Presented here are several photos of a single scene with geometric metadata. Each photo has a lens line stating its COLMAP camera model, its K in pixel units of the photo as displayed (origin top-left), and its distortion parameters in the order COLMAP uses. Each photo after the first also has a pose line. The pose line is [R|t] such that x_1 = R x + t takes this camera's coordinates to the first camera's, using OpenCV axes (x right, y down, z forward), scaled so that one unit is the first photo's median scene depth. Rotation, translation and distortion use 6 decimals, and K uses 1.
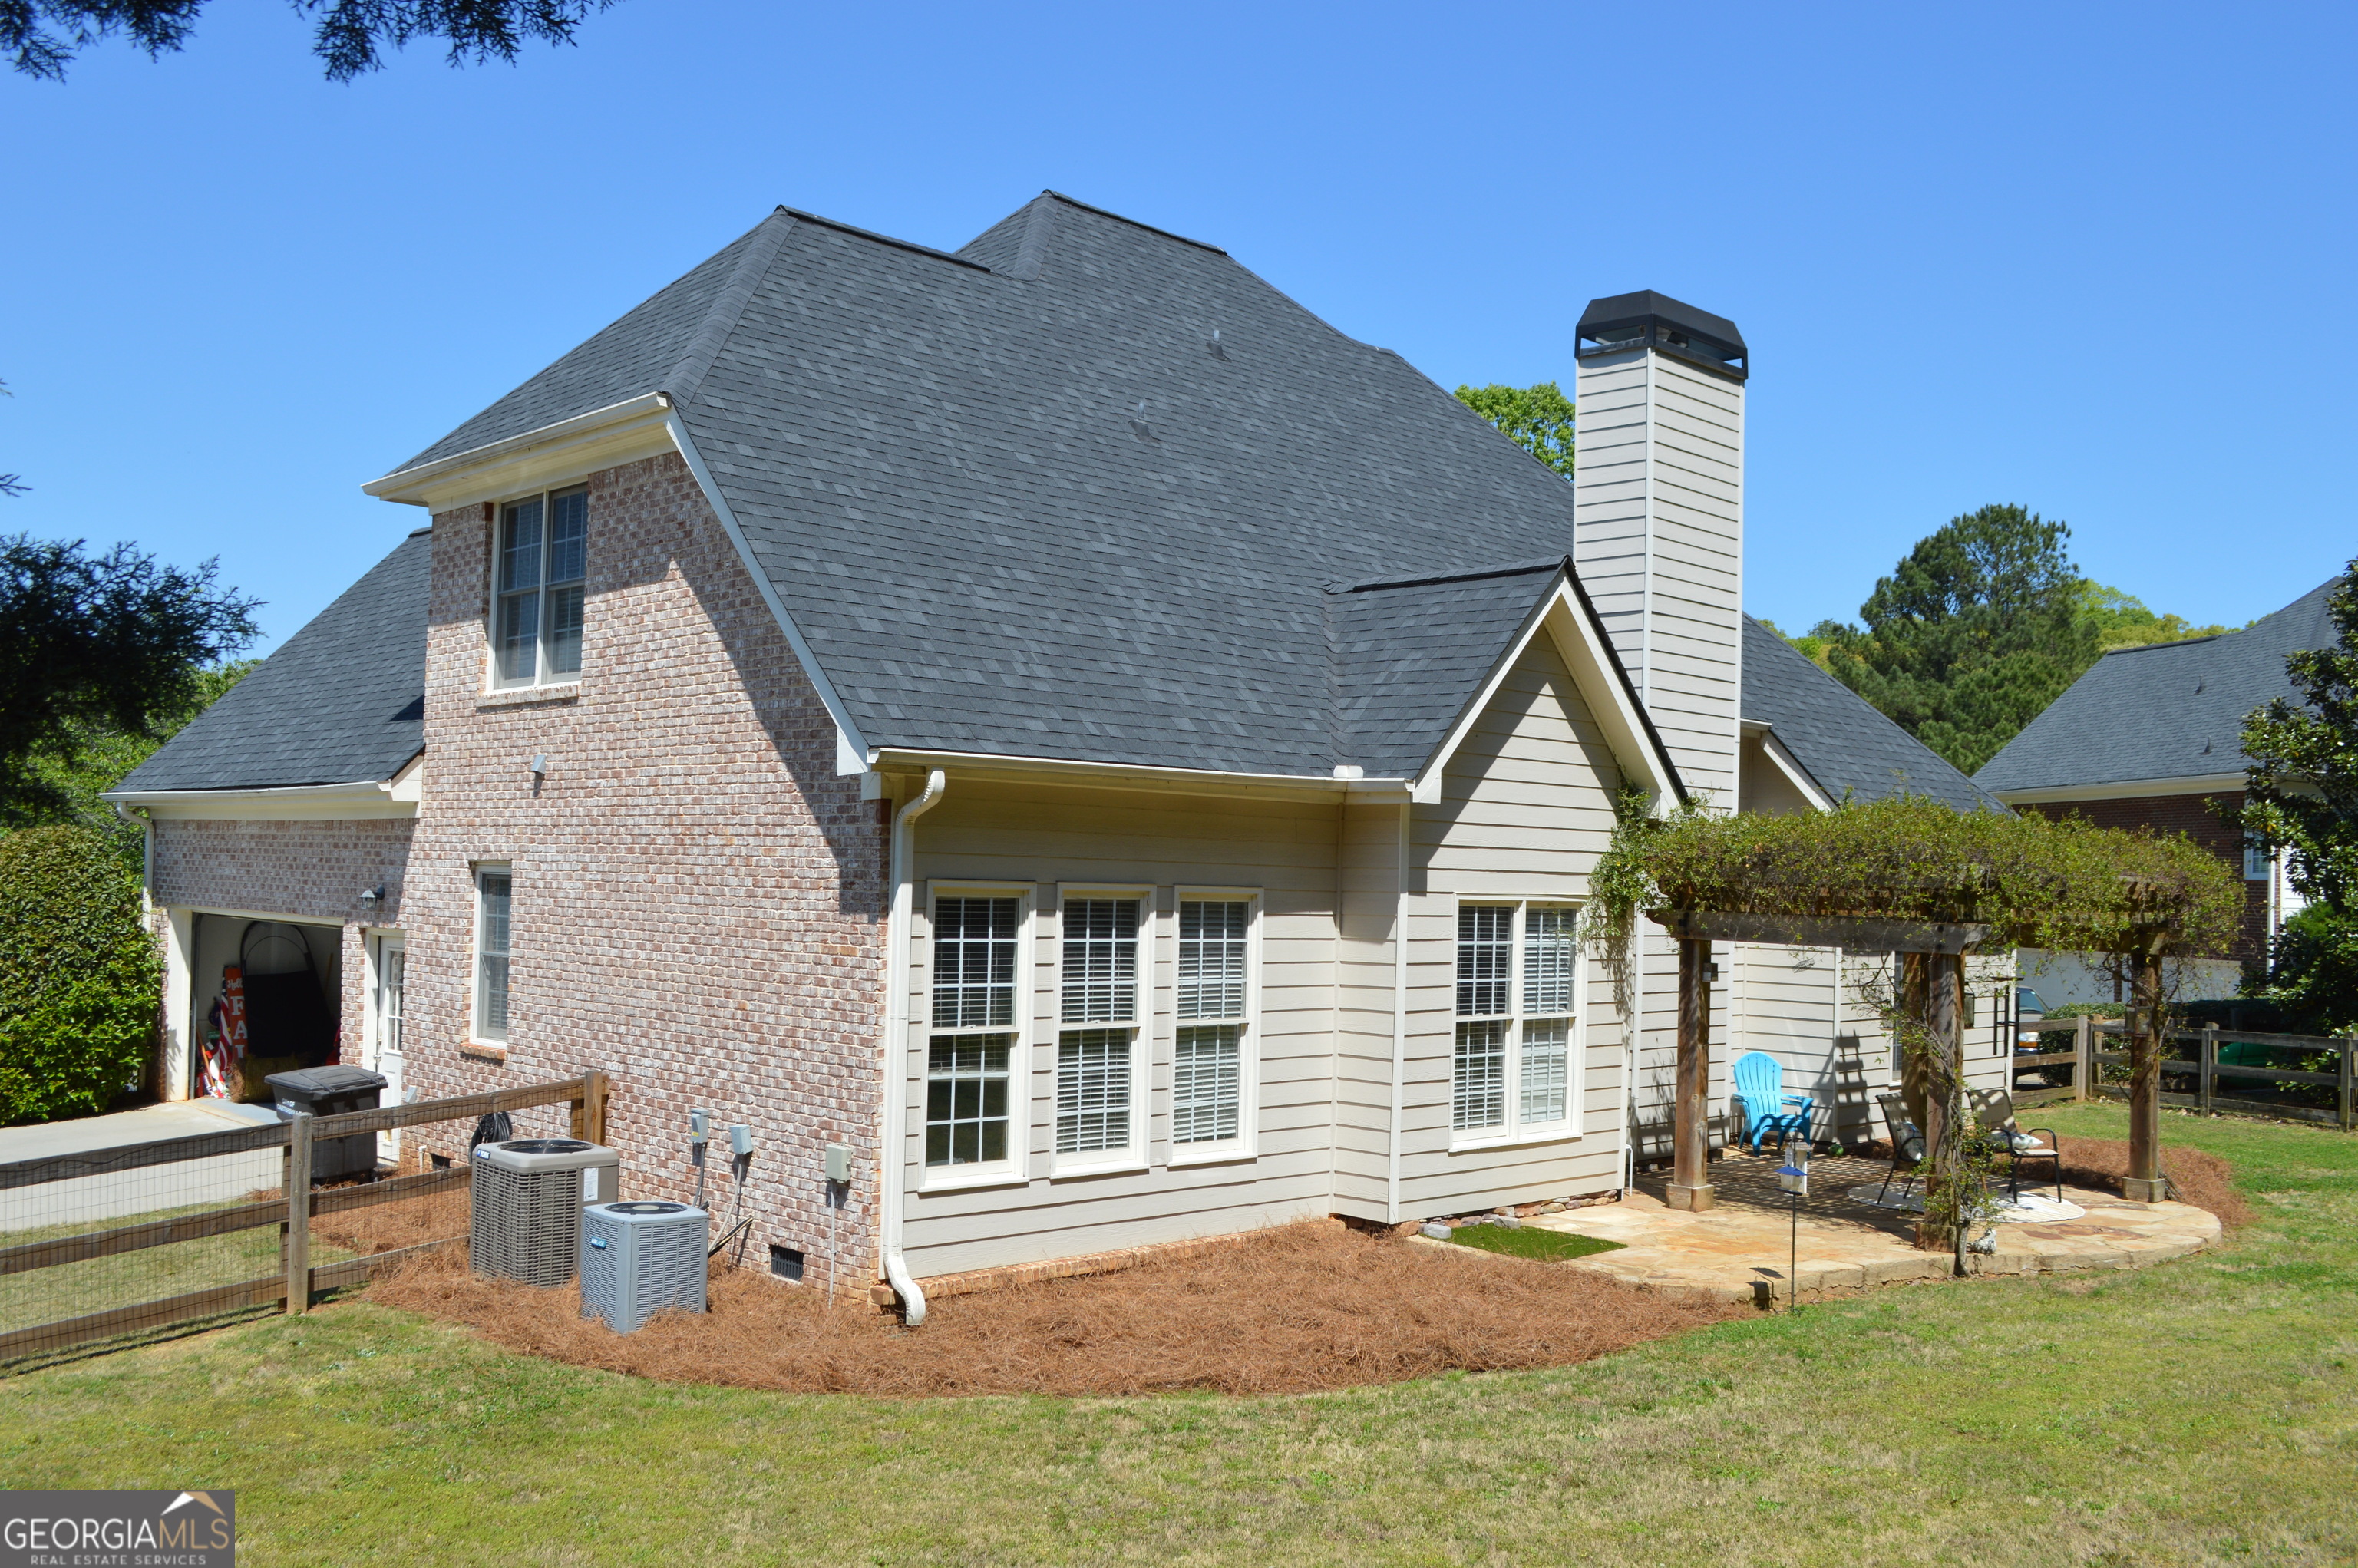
lens RADIAL K [[2059.8, 0, 1167.9], [0, 2059.8, 786.7], [0, 0, 1]] dist [-0.078002, 0.018497]
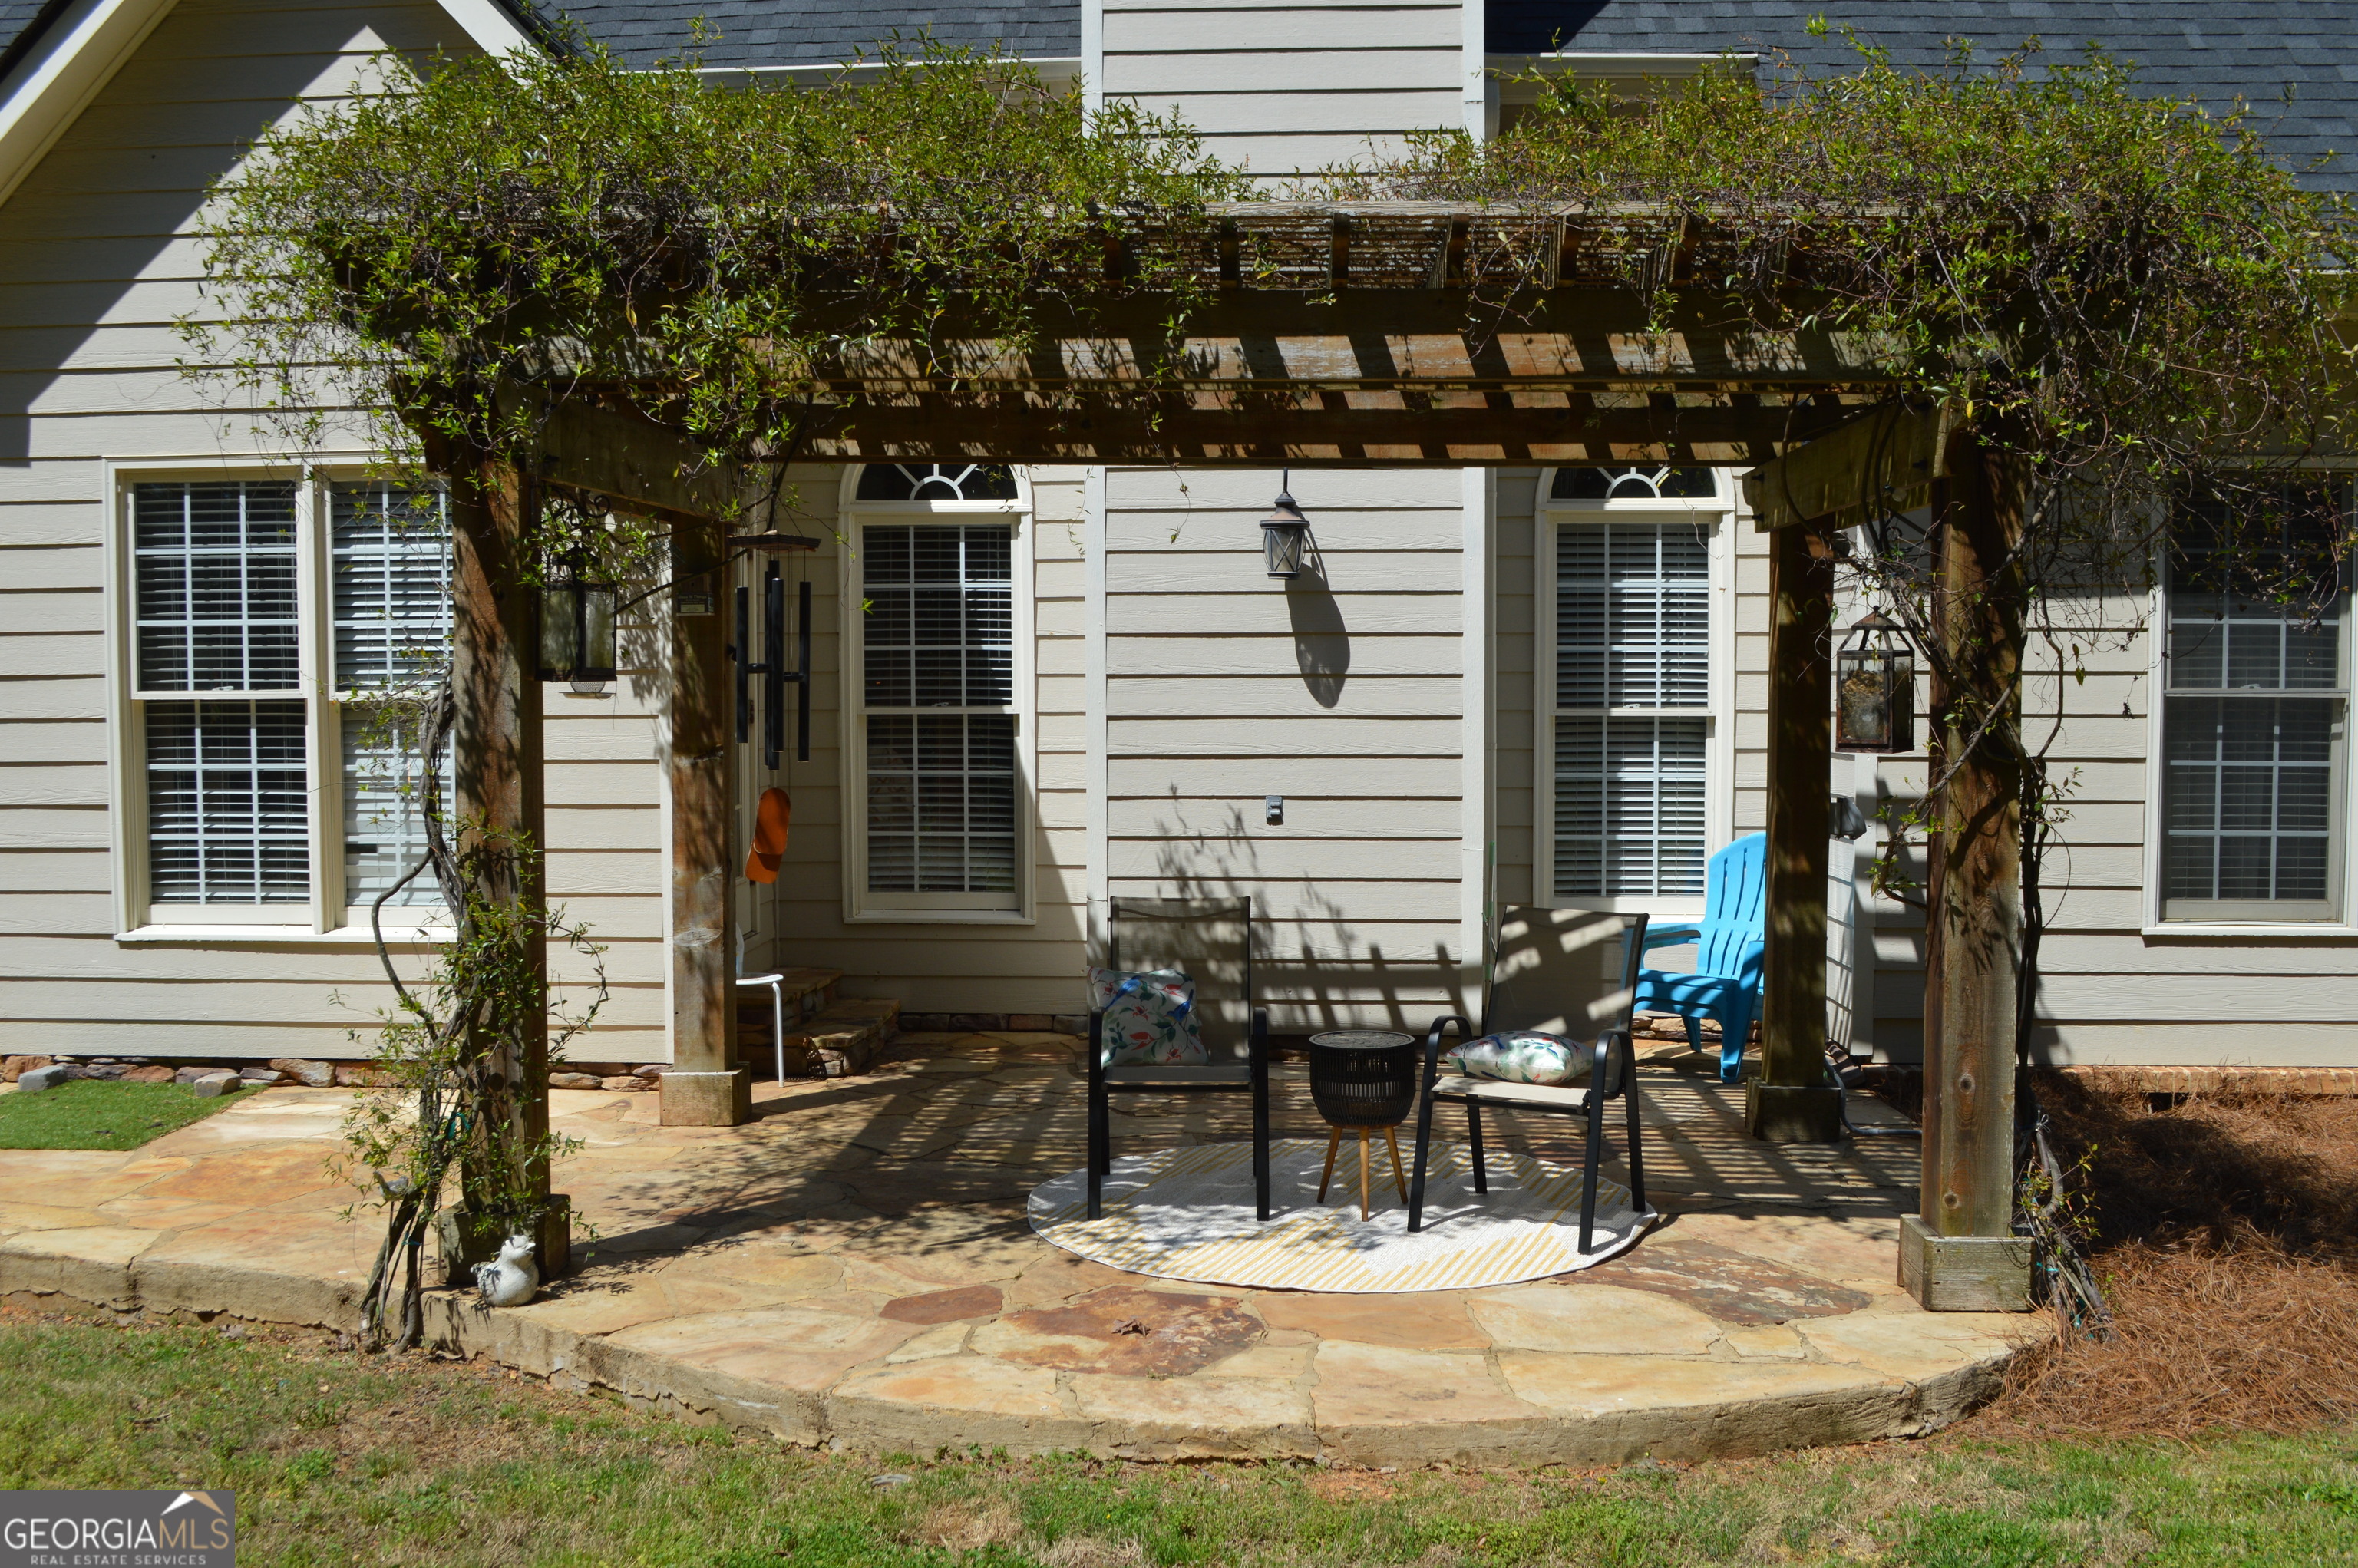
lens RADIAL K [[2274.1, 0, 1166.0], [0, 2274.1, 793.3], [0, 0, 1]] dist [-0.059143, 0.000000]
pose [[0.675205, 0.005159, -0.737612, 0.784112], [0.053882, 0.996959, 0.056296, 0.125132], [0.735660, -0.077756, 0.672874, 0.834815]]
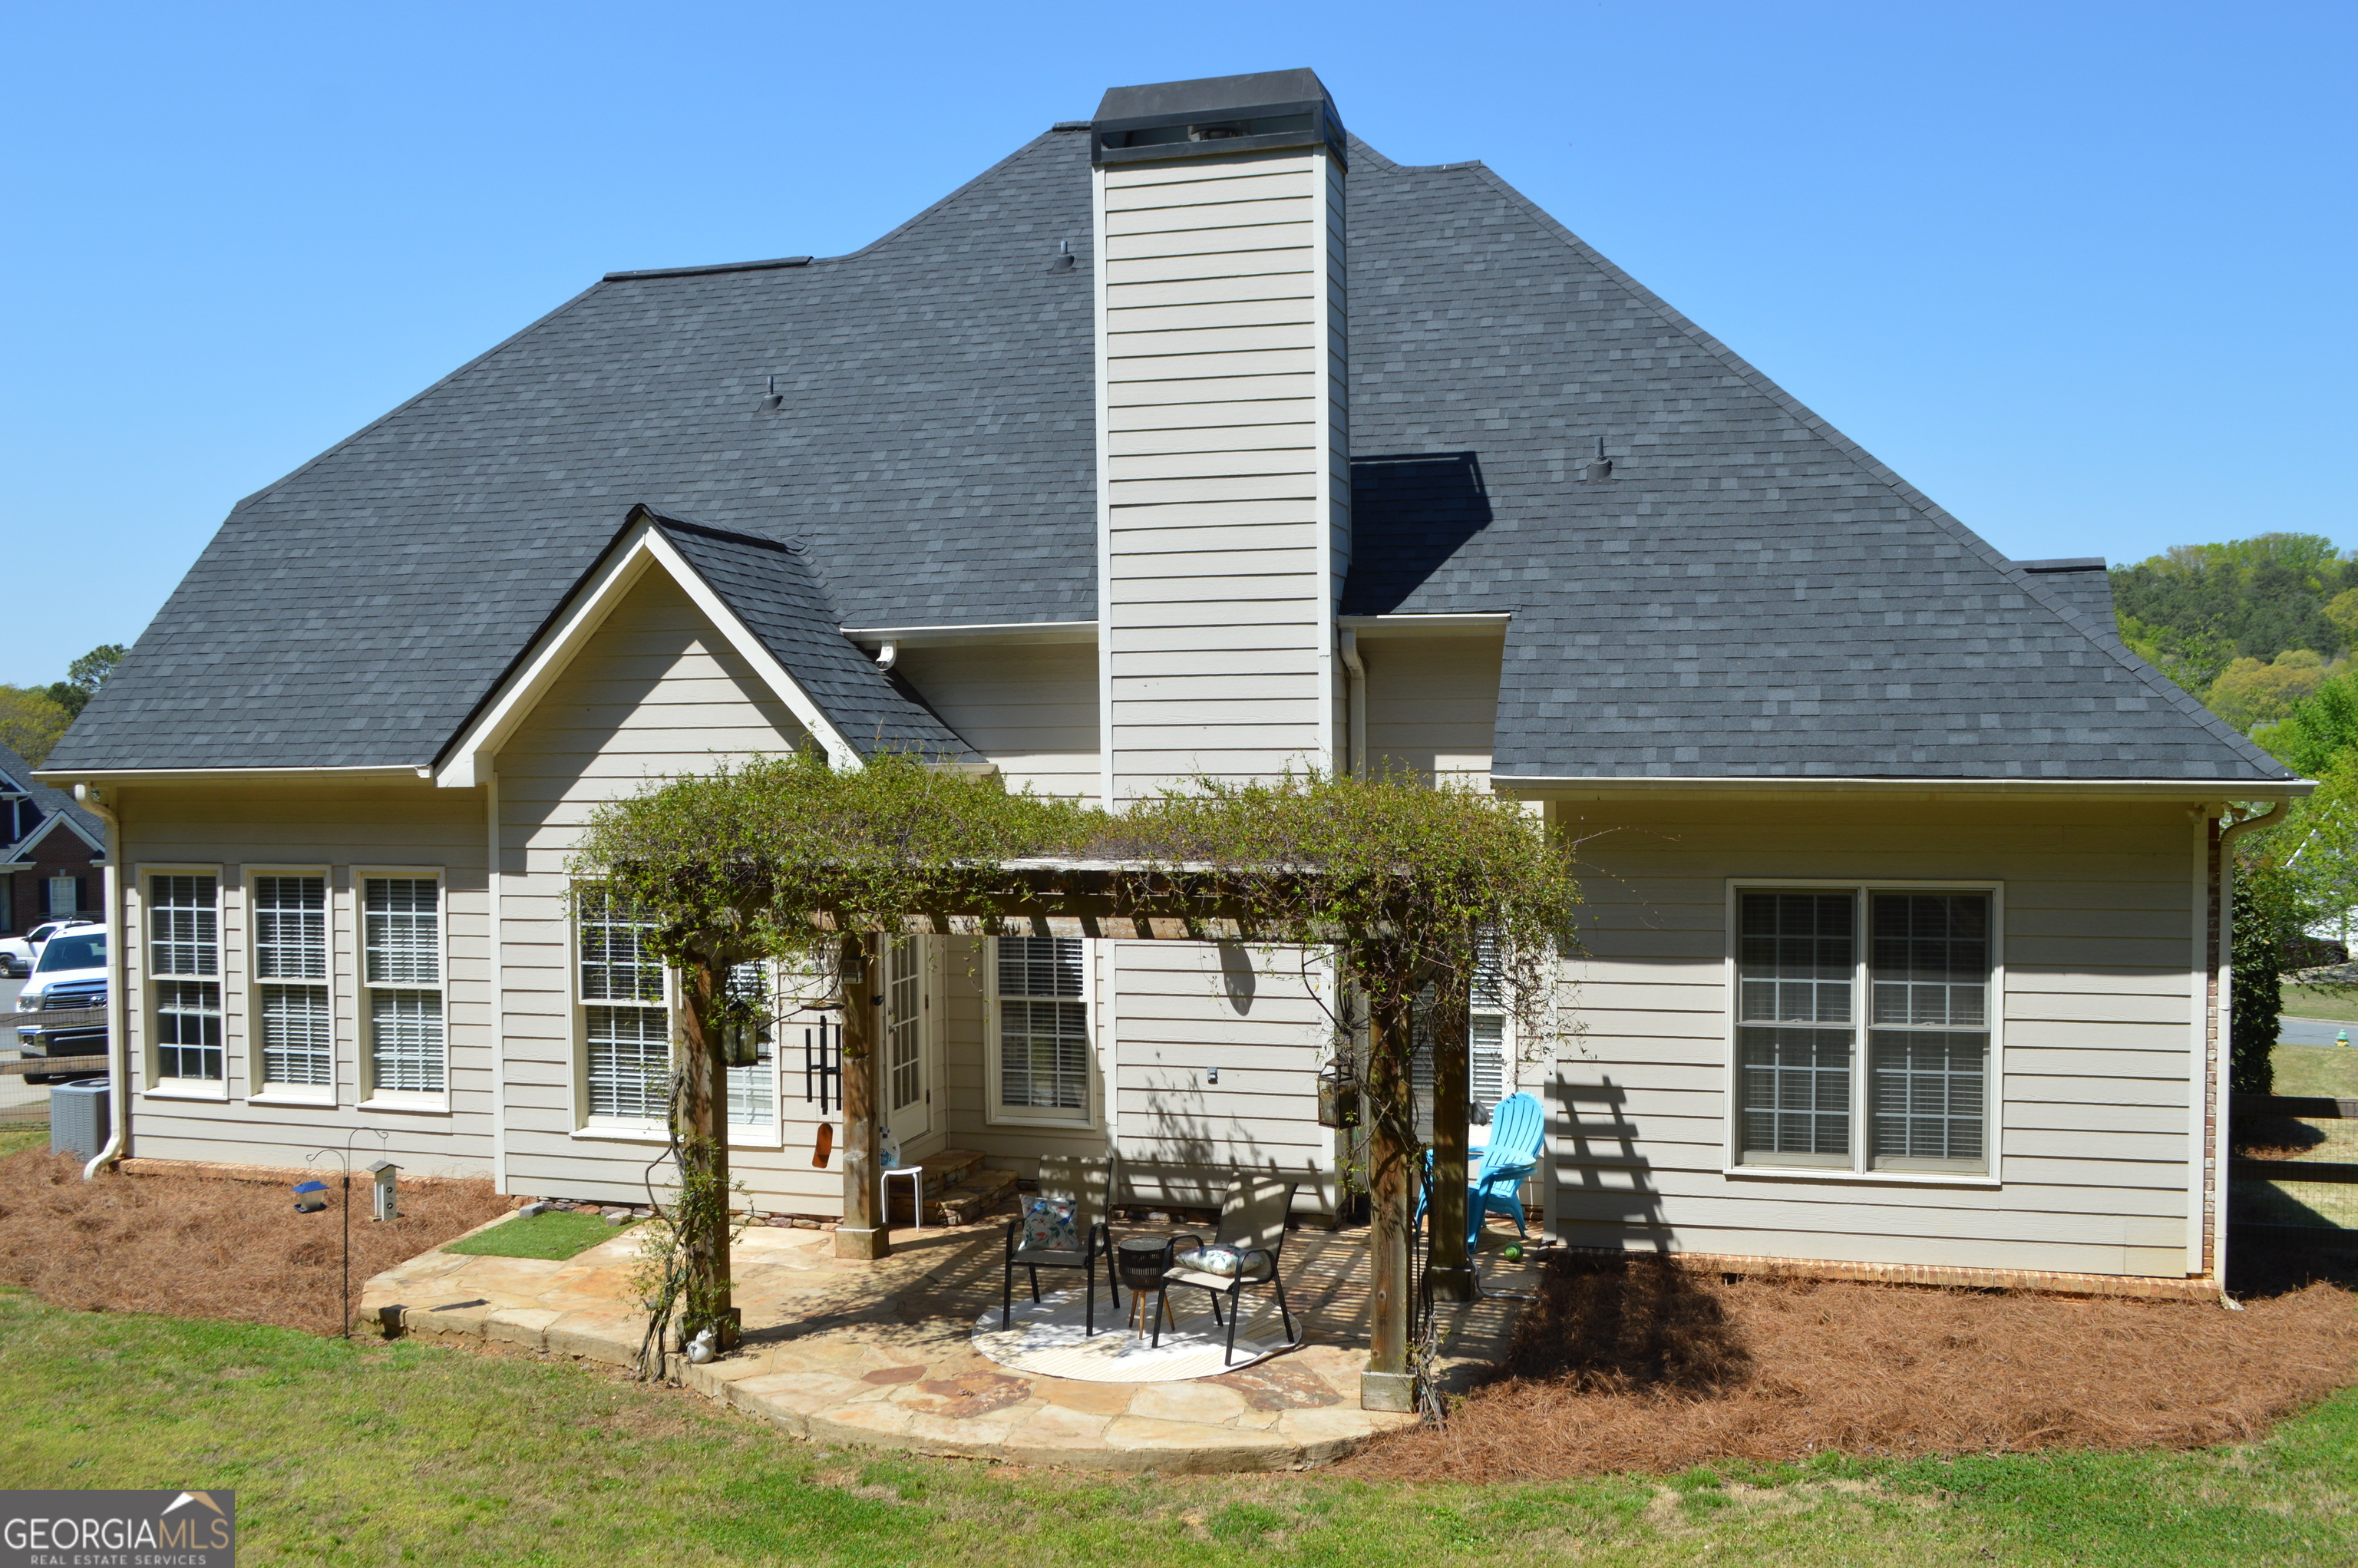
lens RADIAL K [[2059.8, 0, 1178.3], [0, 2059.8, 791.4], [0, 0, 1]] dist [-0.078002, 0.018497]
pose [[0.506579, -0.014551, -0.862071, 1.169546], [0.060160, 0.998017, 0.018507, 0.012946], [0.860092, -0.061238, 0.506450, 0.789440]]
